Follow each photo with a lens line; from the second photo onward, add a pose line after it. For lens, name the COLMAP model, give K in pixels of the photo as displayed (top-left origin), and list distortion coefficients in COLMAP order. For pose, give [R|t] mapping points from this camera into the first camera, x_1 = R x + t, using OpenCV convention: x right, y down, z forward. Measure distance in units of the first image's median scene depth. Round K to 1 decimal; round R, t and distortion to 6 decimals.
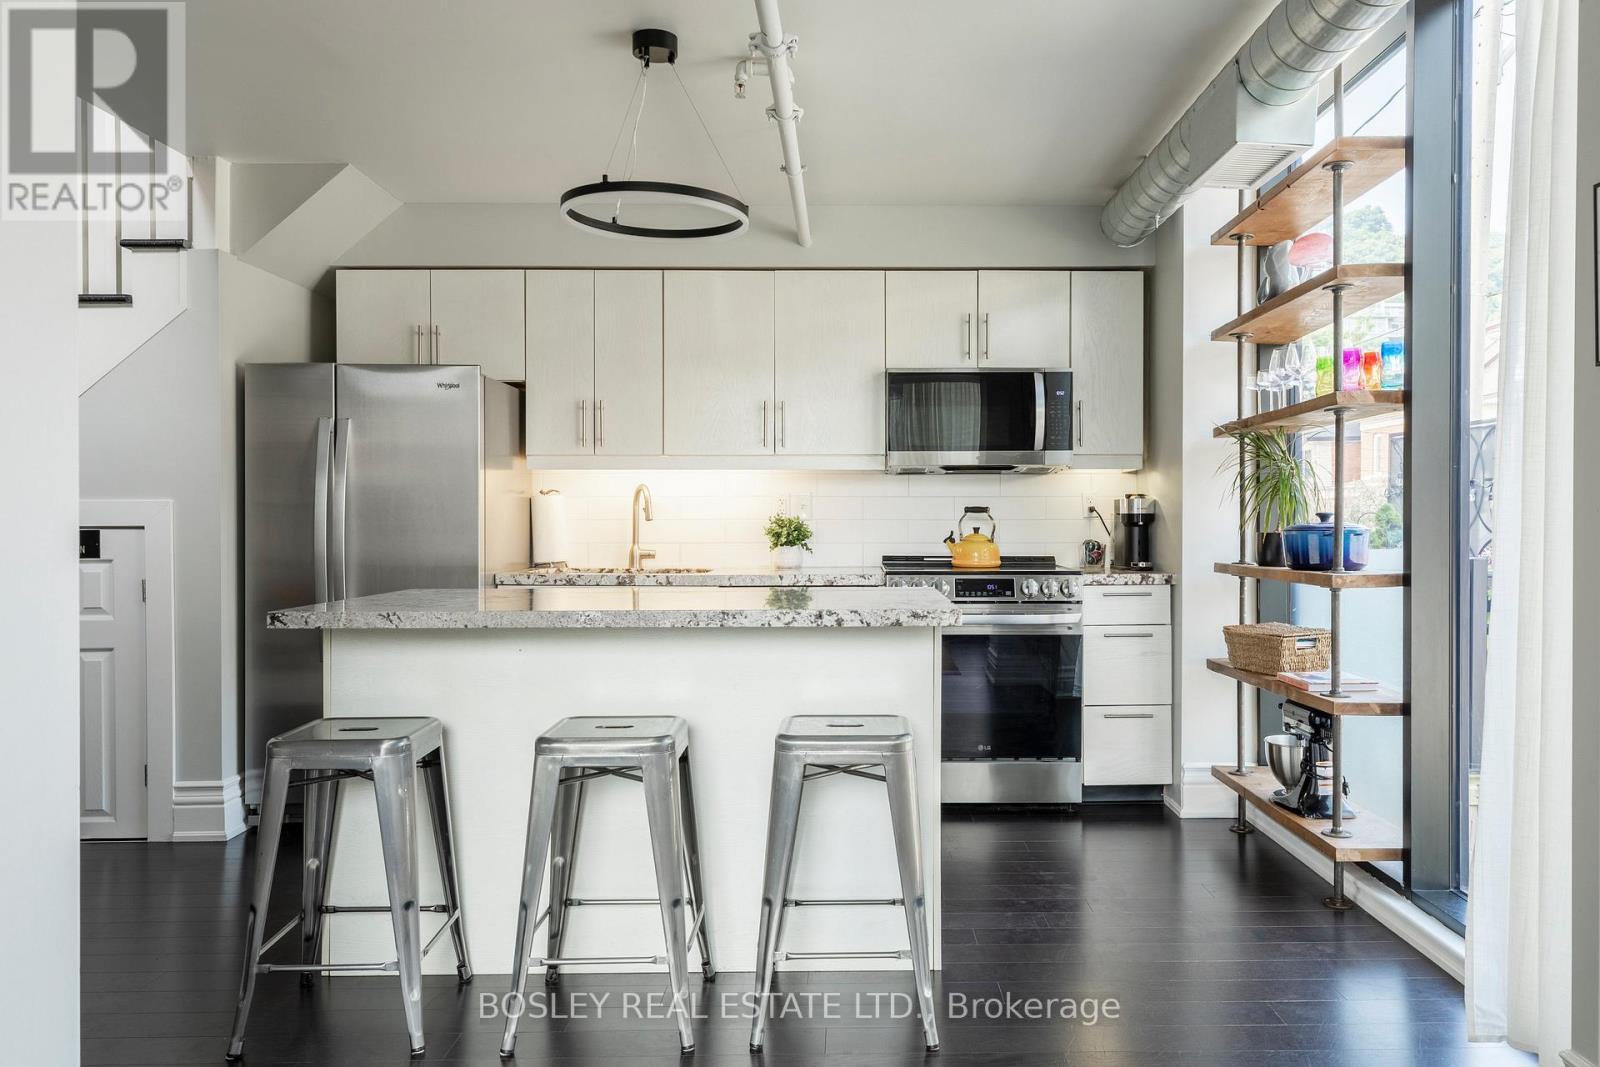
lens RADIAL K [[867.7, 0, 778.1], [0, 867.7, 499.4], [0, 0, 1]] dist [-0.001861, 0.001974]
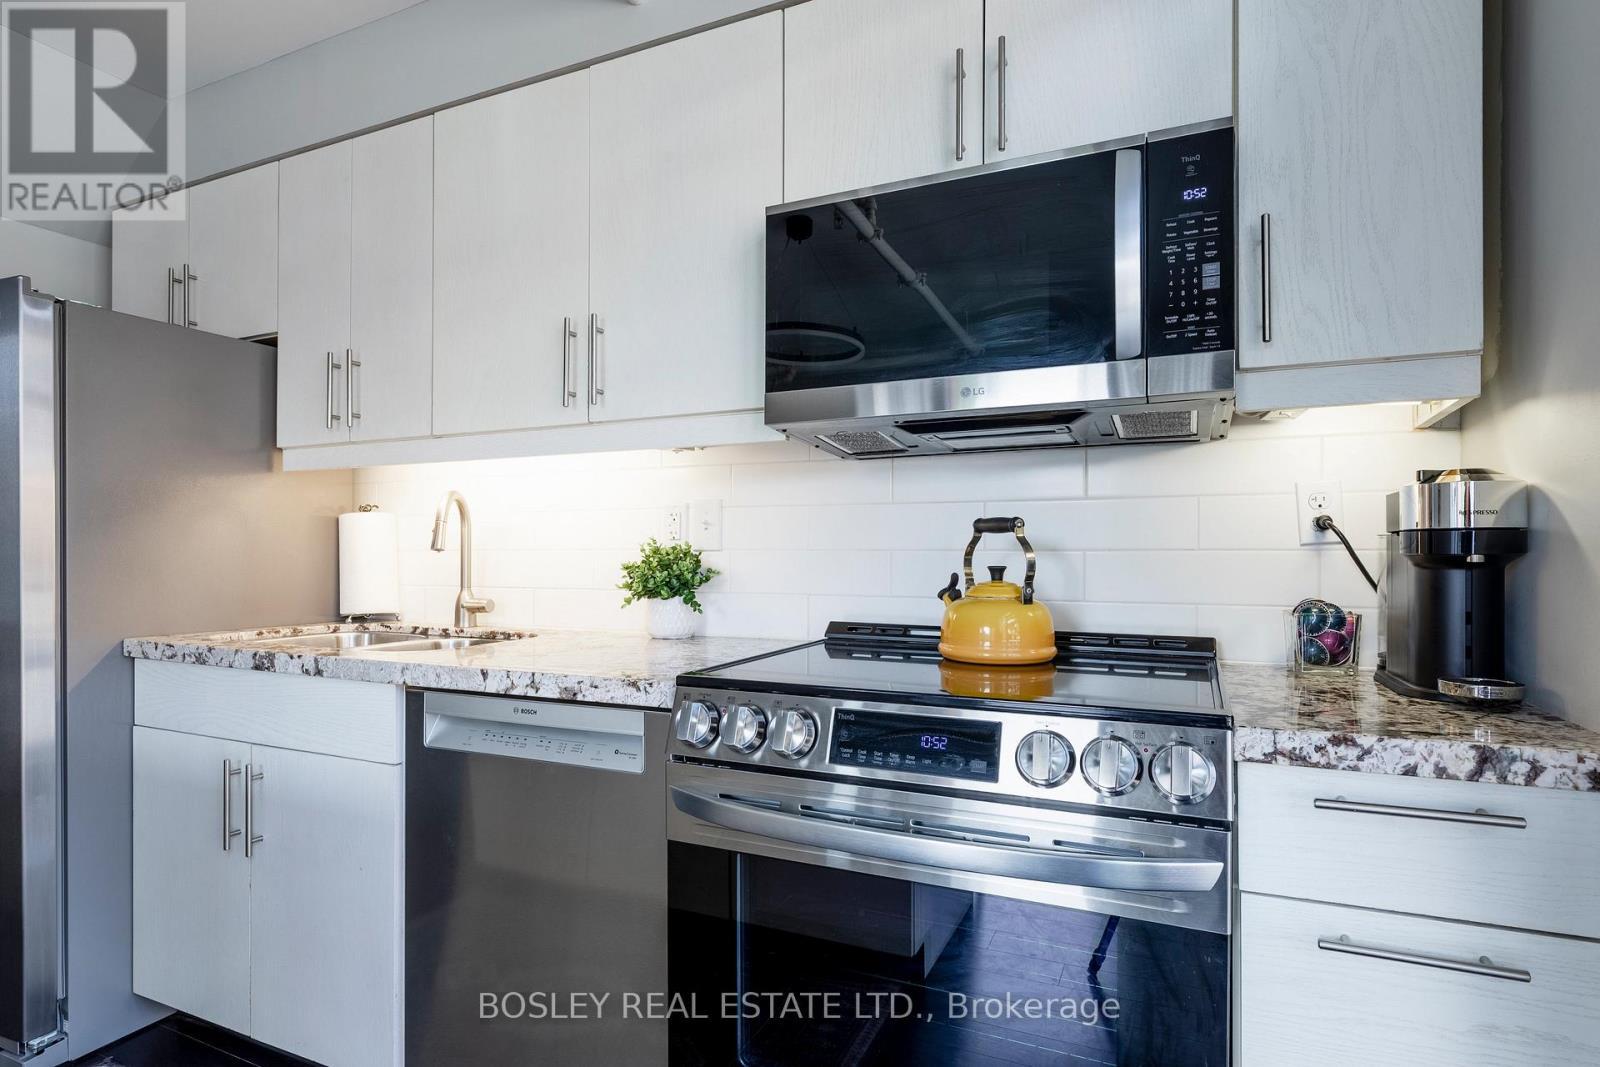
lens RADIAL K [[731.1, 0, 800.8], [0, 731.1, 543.7], [0, 0, 1]] dist [-0.008216, -0.000227]
pose [[0.941393, -0.002552, -0.337301, 0.263396], [0.004597, 0.999976, 0.005265, 0.018887], [0.337279, -0.006507, 0.941382, 0.638292]]
